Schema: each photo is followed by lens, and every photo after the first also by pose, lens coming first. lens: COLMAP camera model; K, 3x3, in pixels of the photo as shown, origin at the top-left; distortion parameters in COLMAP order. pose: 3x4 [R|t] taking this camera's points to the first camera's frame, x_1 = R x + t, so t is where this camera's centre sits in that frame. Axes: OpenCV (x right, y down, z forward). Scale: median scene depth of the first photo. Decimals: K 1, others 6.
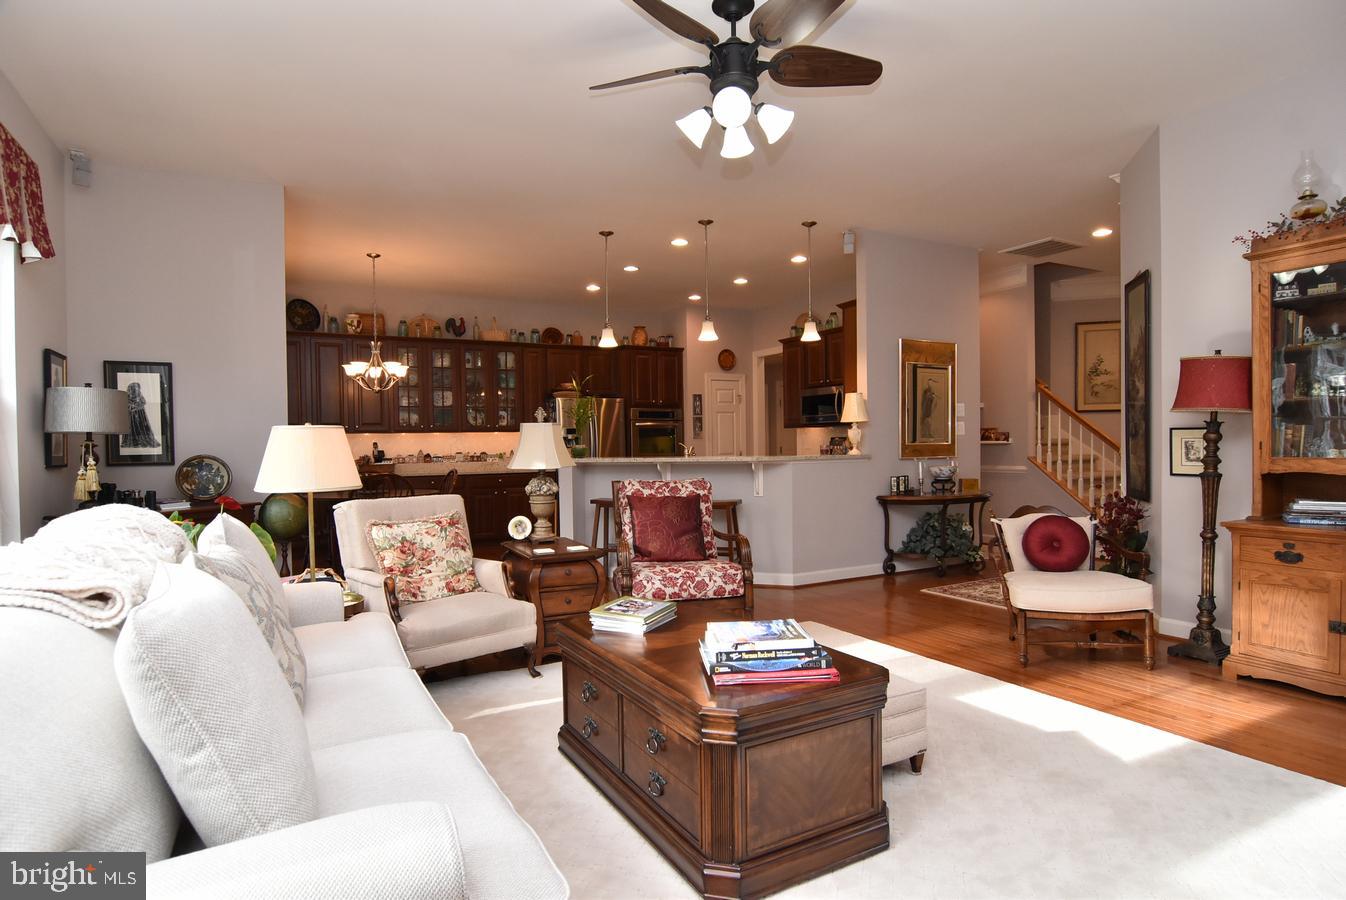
lens RADIAL K [[725.7, 0, 671.8], [0, 725.7, 456.9], [0, 0, 1]] dist [-0.009922, -0.007595]
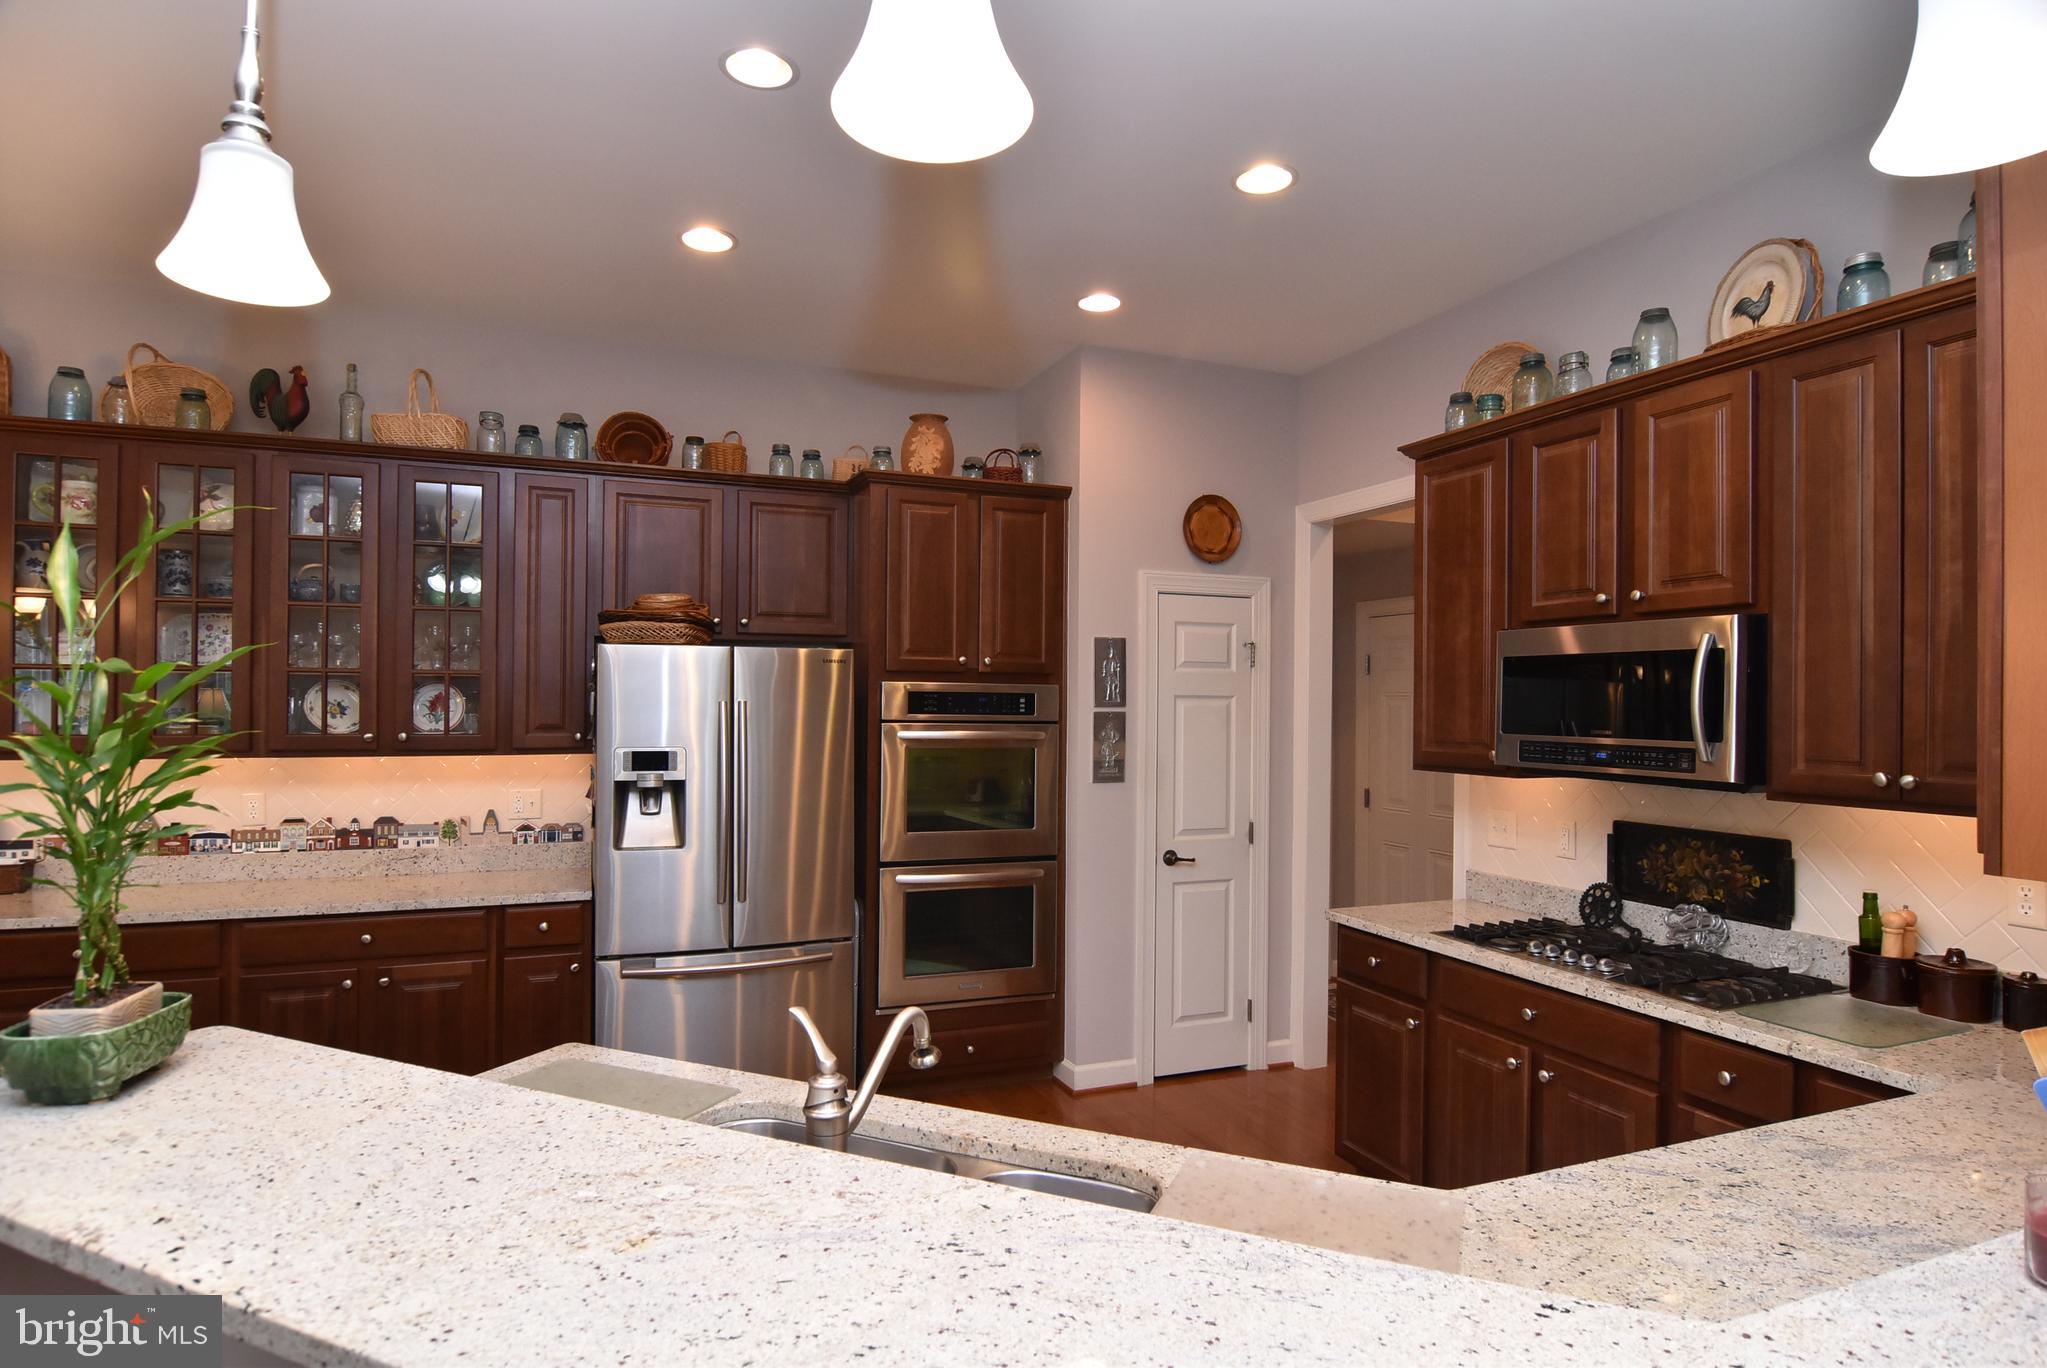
lens RADIAL K [[1103.6, 0, 1028.5], [0, 1103.6, 691.6], [0, 0, 1]] dist [-0.009922, -0.007595]
pose [[0.993872, 0.024860, -0.107707, 0.052006], [-0.027320, 0.999397, -0.021421, -0.053730], [0.107109, 0.024233, 0.993952, 0.543851]]
